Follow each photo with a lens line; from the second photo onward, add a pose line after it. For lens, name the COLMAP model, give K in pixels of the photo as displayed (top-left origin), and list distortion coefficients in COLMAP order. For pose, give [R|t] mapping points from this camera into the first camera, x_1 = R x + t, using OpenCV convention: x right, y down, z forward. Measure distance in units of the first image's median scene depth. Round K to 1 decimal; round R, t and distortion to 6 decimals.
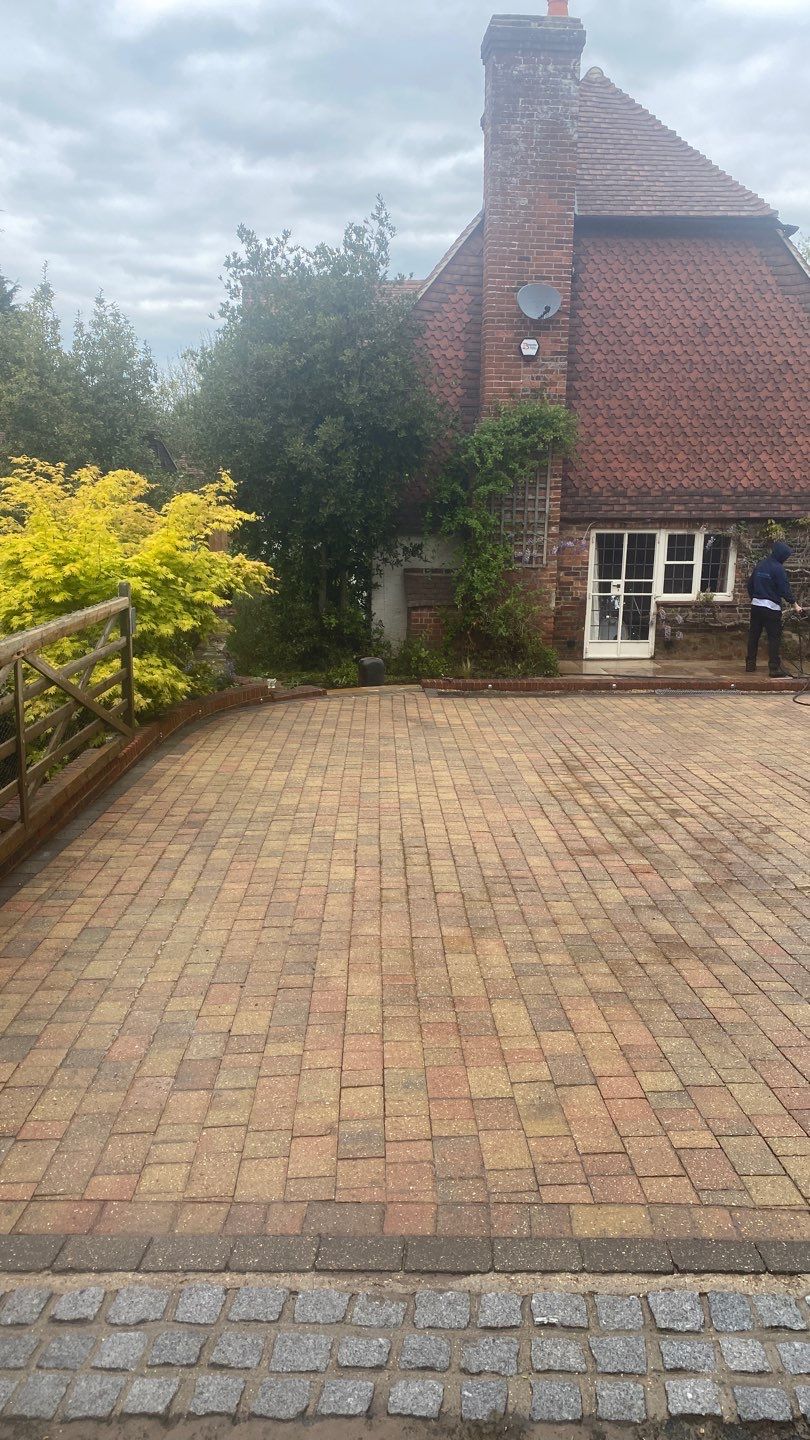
lens RADIAL K [[1061.2, 0, 410.8], [0, 1061.2, 718.8], [0, 0, 1]] dist [0.026658, -0.031688]
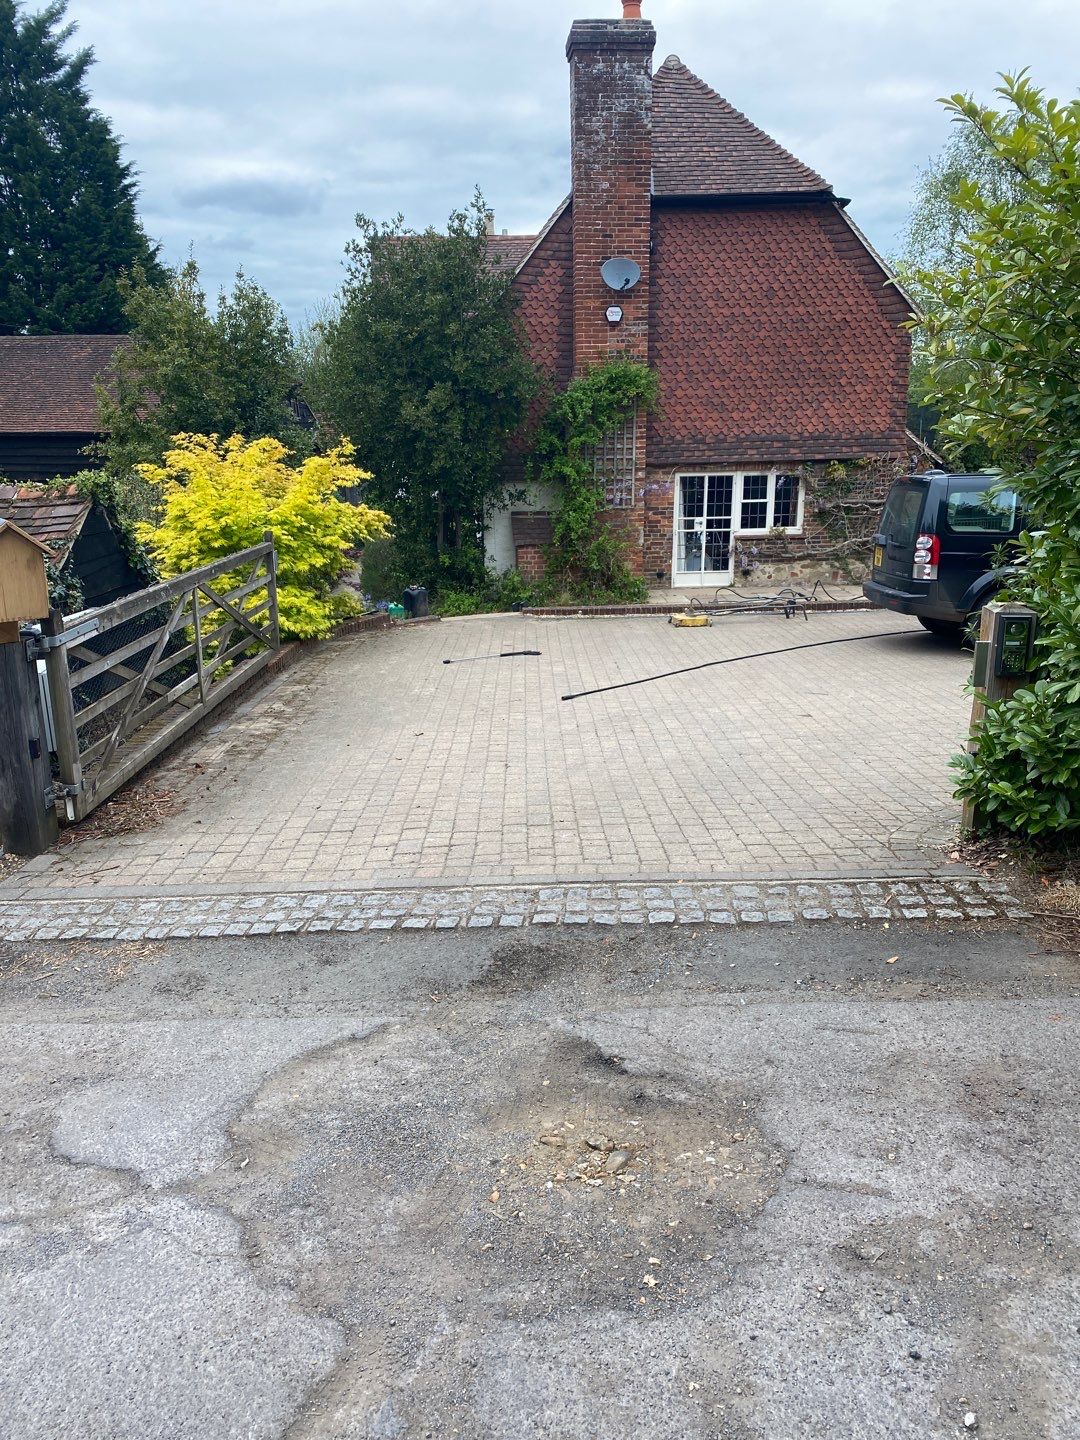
lens RADIAL K [[1064.1, 0, 532.9], [0, 1064.1, 720.3], [0, 0, 1]] dist [0.019857, -0.019372]
pose [[0.999475, -0.017048, -0.027537, 0.047499], [0.018595, 0.998203, 0.056956, 0.019254], [0.026517, -0.057439, 0.997997, -0.168167]]
